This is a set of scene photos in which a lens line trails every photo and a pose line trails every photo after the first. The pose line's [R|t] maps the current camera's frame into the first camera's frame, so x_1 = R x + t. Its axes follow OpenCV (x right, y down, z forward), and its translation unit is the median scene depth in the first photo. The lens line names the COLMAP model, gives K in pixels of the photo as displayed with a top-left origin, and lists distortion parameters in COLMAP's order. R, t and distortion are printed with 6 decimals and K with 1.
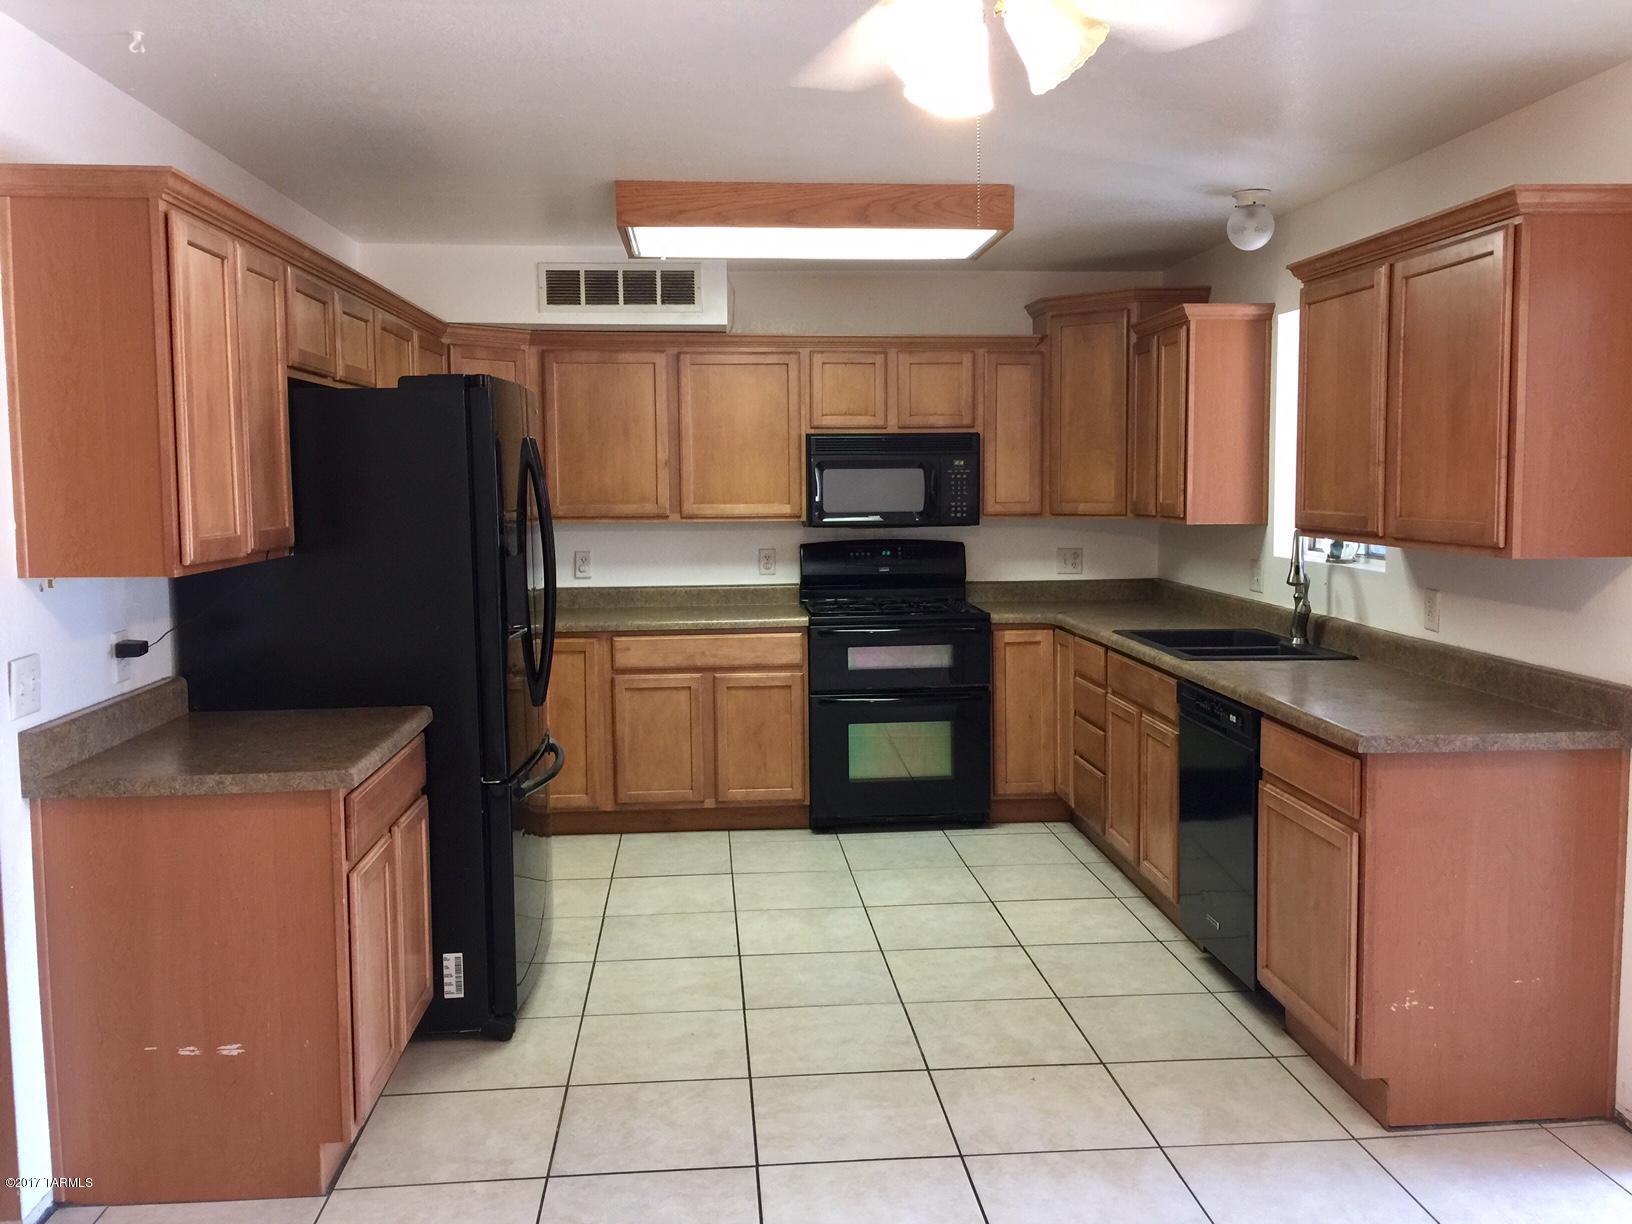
lens RADIAL K [[1404.4, 0, 826.0], [0, 1404.4, 601.7], [0, 0, 1]] dist [0.079250, -0.107134]
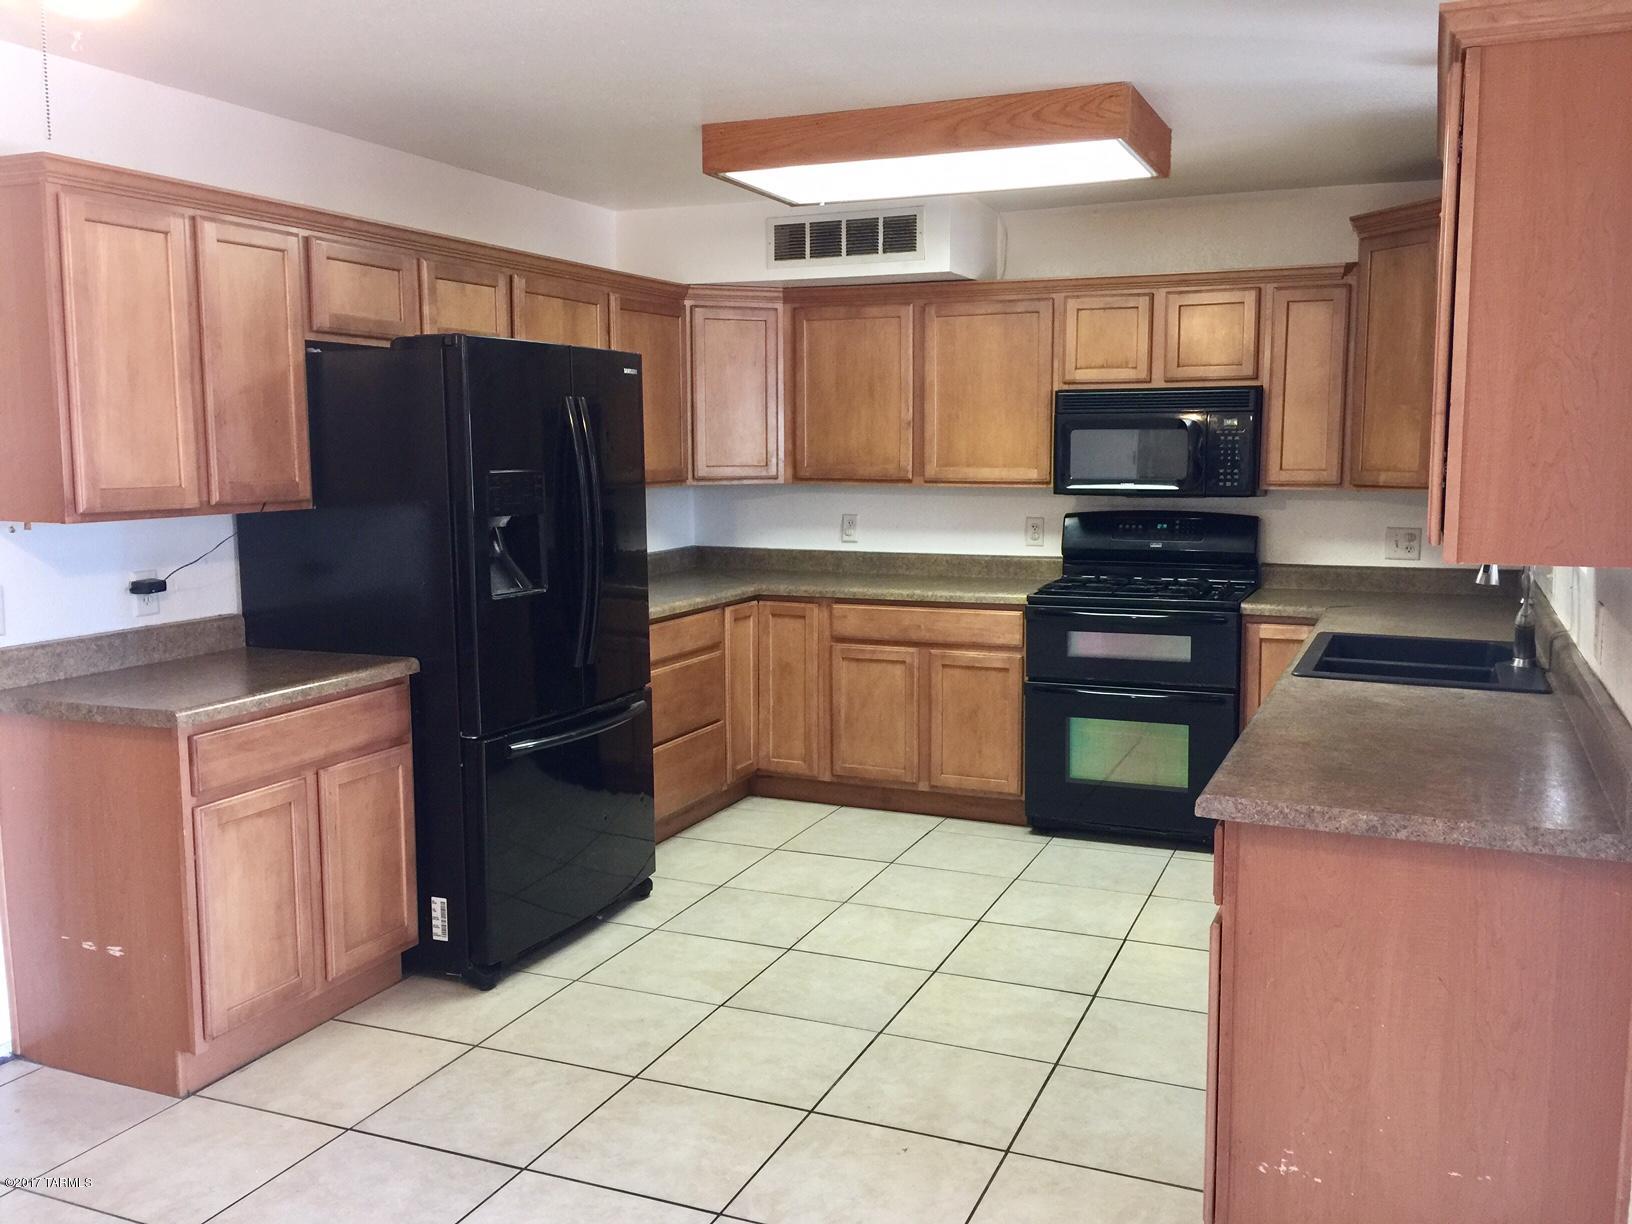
lens RADIAL K [[1404.4, 0, 816.3], [0, 1404.4, 610.6], [0, 0, 1]] dist [0.079250, -0.107134]
pose [[0.885214, 0.061602, -0.461087, 0.293288], [-0.045974, 0.997926, 0.045062, -0.013529], [0.462906, -0.018692, 0.886210, 0.141412]]
